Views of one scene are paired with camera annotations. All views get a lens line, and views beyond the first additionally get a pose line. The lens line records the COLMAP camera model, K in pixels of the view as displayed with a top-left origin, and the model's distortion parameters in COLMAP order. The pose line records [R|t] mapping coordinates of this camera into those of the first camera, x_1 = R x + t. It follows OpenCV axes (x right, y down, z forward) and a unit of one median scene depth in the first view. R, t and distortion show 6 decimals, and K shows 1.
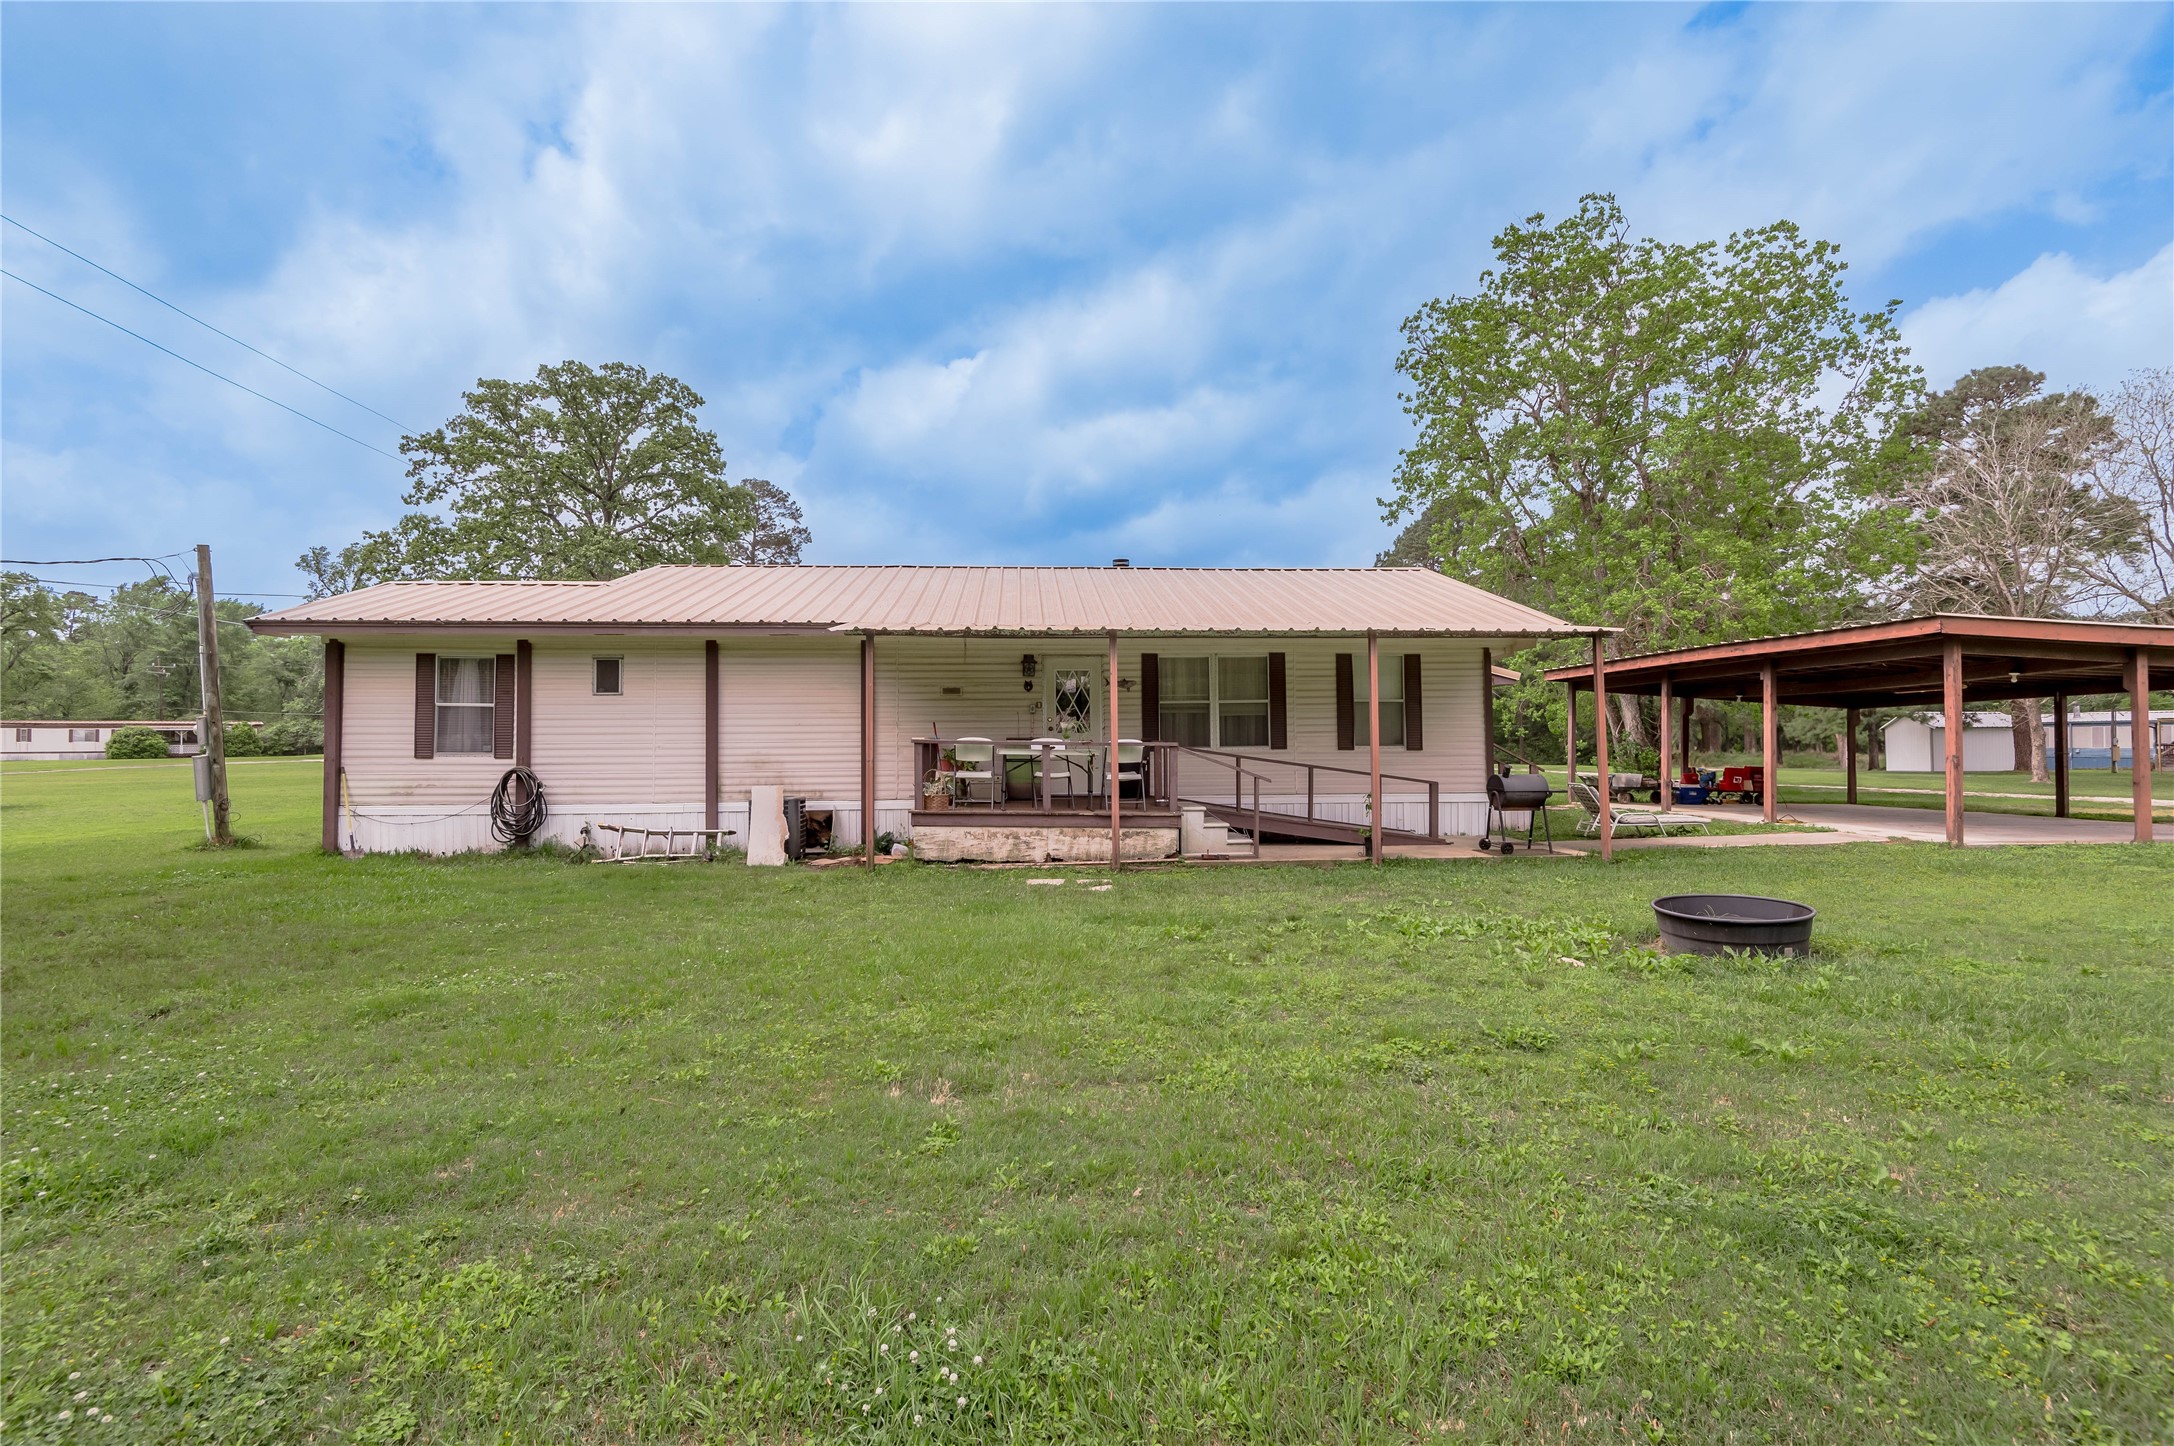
lens RADIAL K [[955.7, 0, 1085.5], [0, 955.7, 752.2], [0, 0, 1]] dist [0.042691, -0.000166]
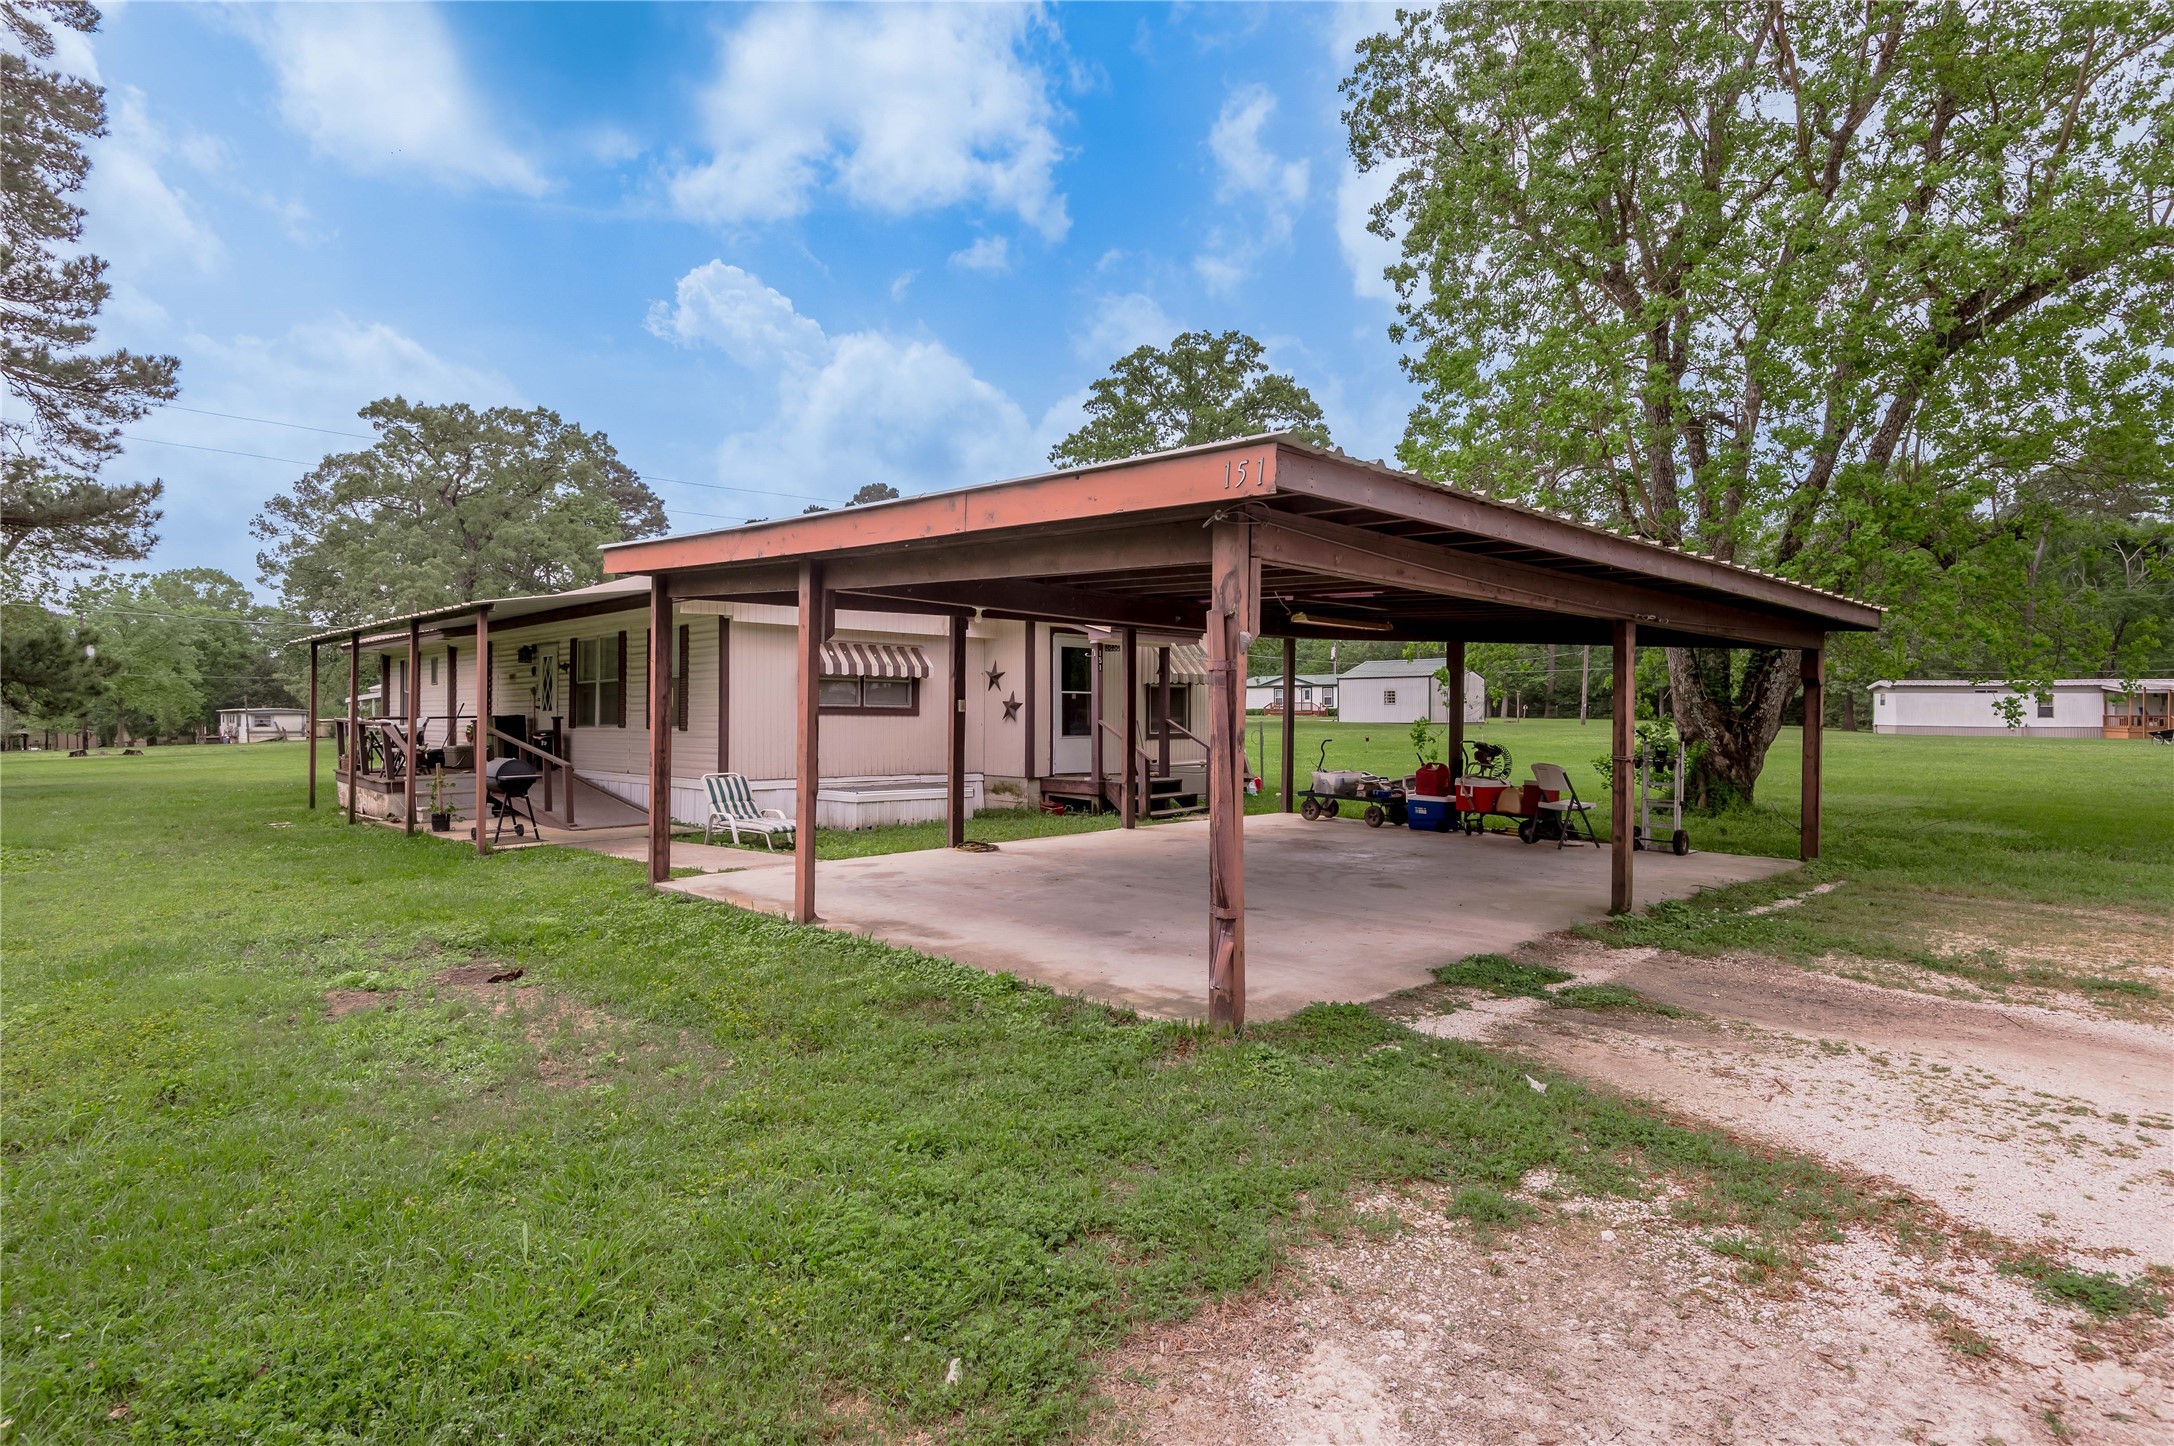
lens RADIAL K [[1138.6, 0, 1082.1], [0, 1138.6, 722.9], [0, 0, 1]] dist [0.002213, -0.019993]
pose [[0.646993, 0.010773, -0.762420, 1.423429], [-0.008320, 0.999940, 0.007069, -0.020387], [0.762450, 0.001770, 0.647044, 0.600242]]
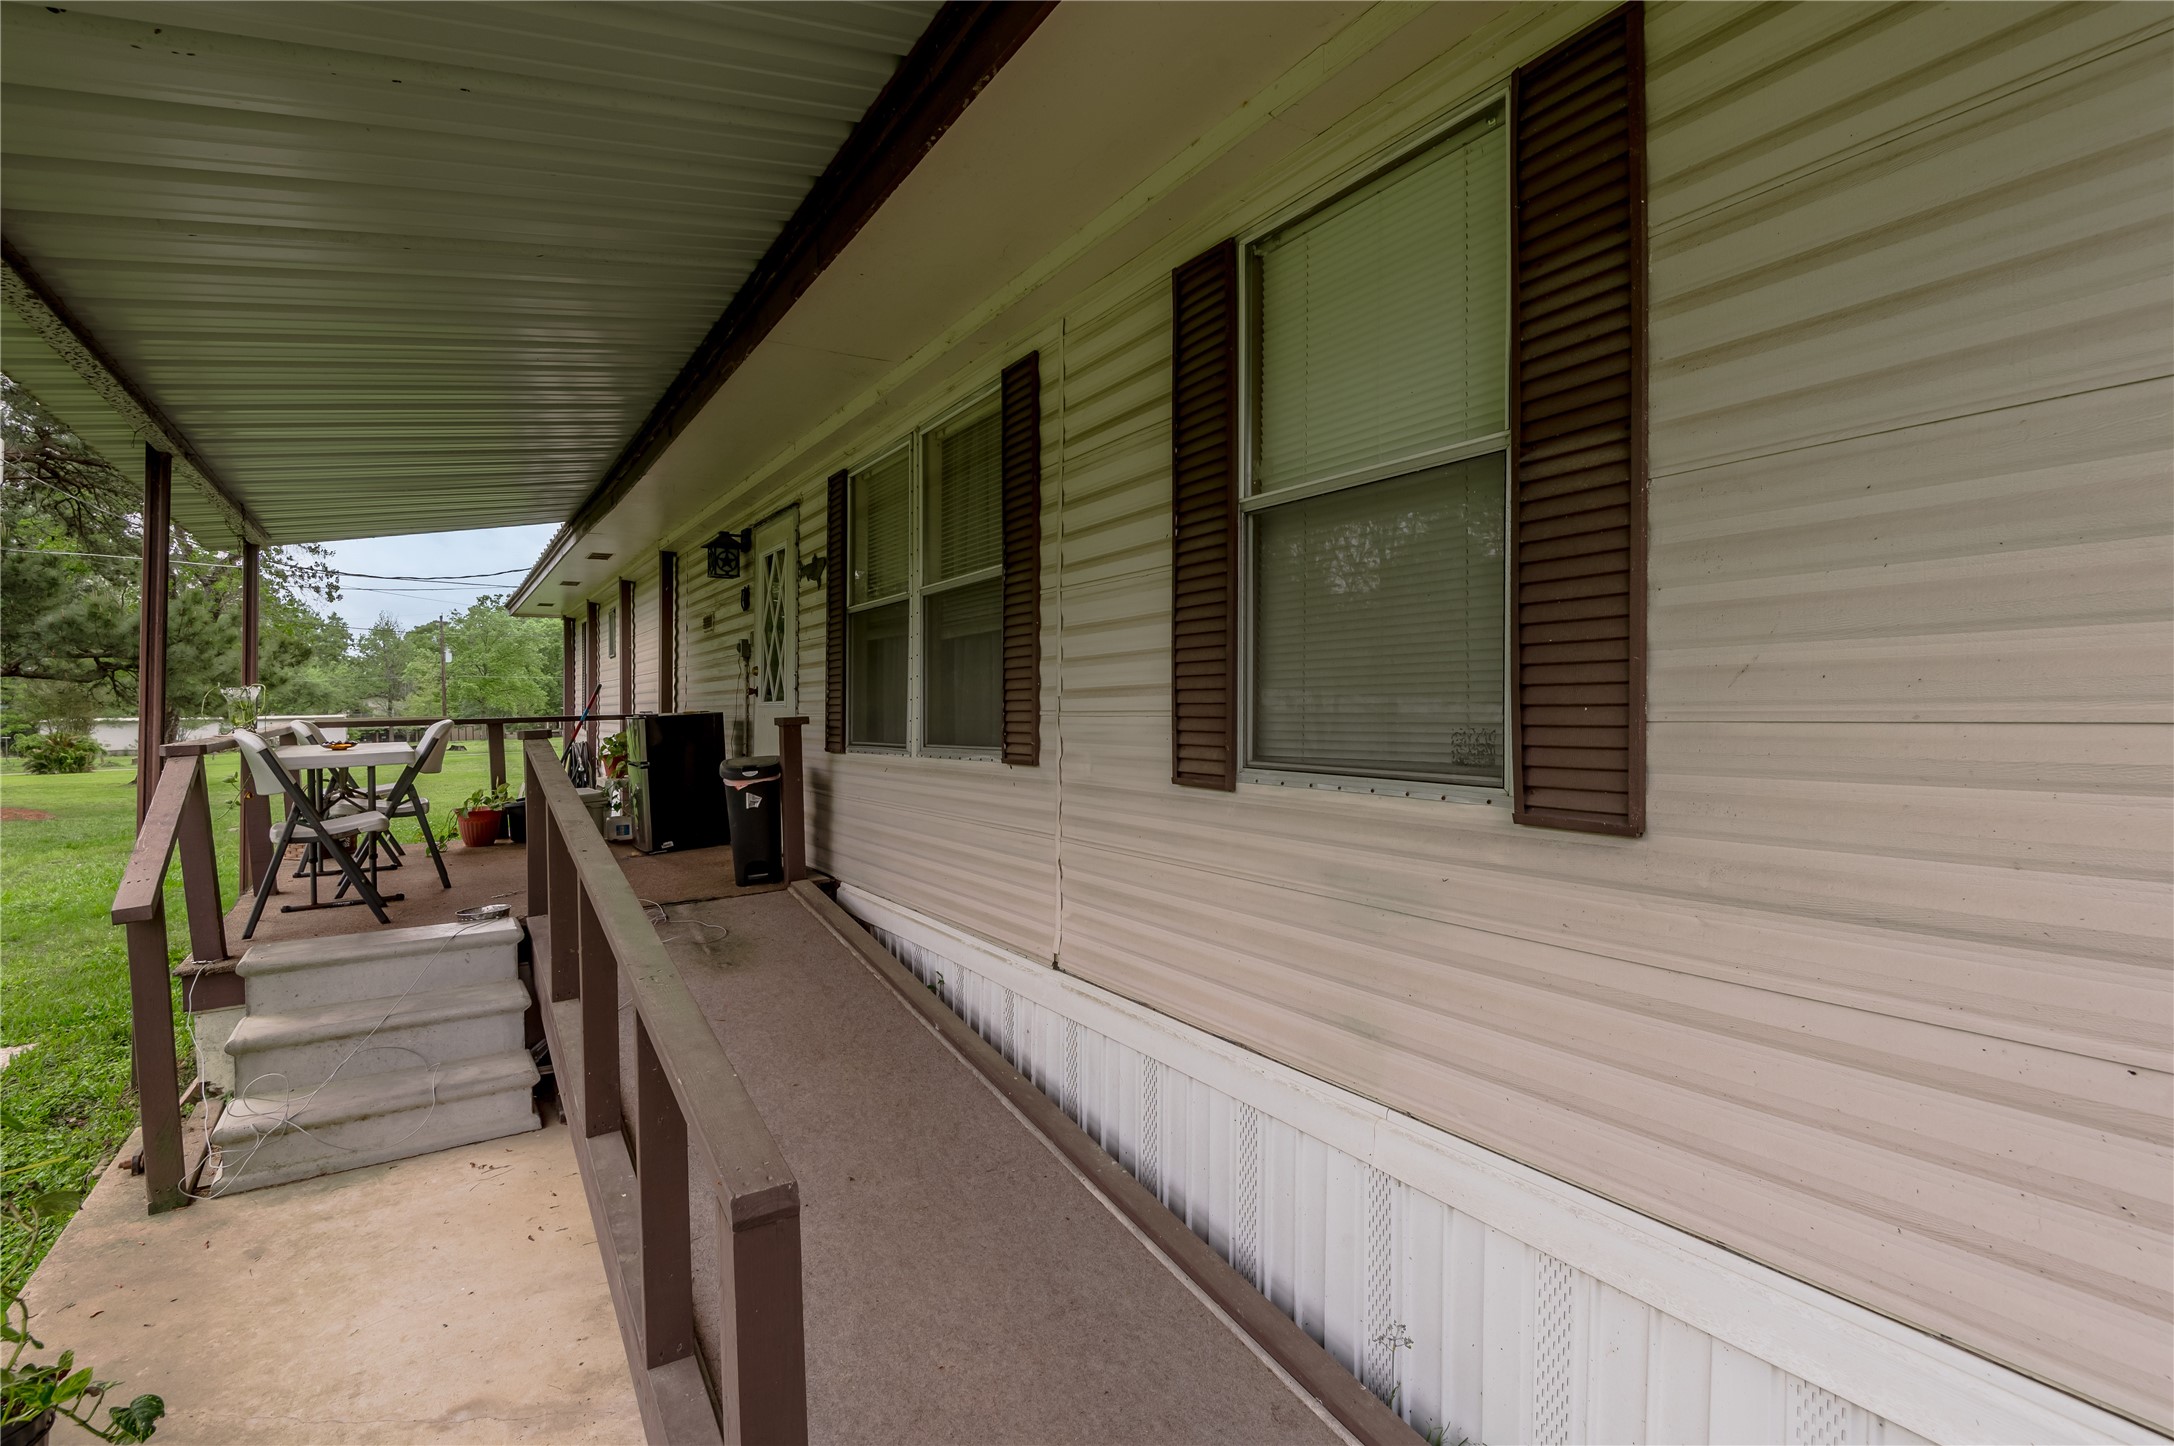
lens RADIAL K [[995.8, 0, 1087.0], [0, 995.8, 723.0], [0, 0, 1]] dist [0.002386, -0.009773]
pose [[0.491042, 0.015747, -0.870993, 0.426463], [-0.002733, 0.999860, 0.016537, -0.017858], [0.871132, -0.005740, 0.491016, 0.896200]]
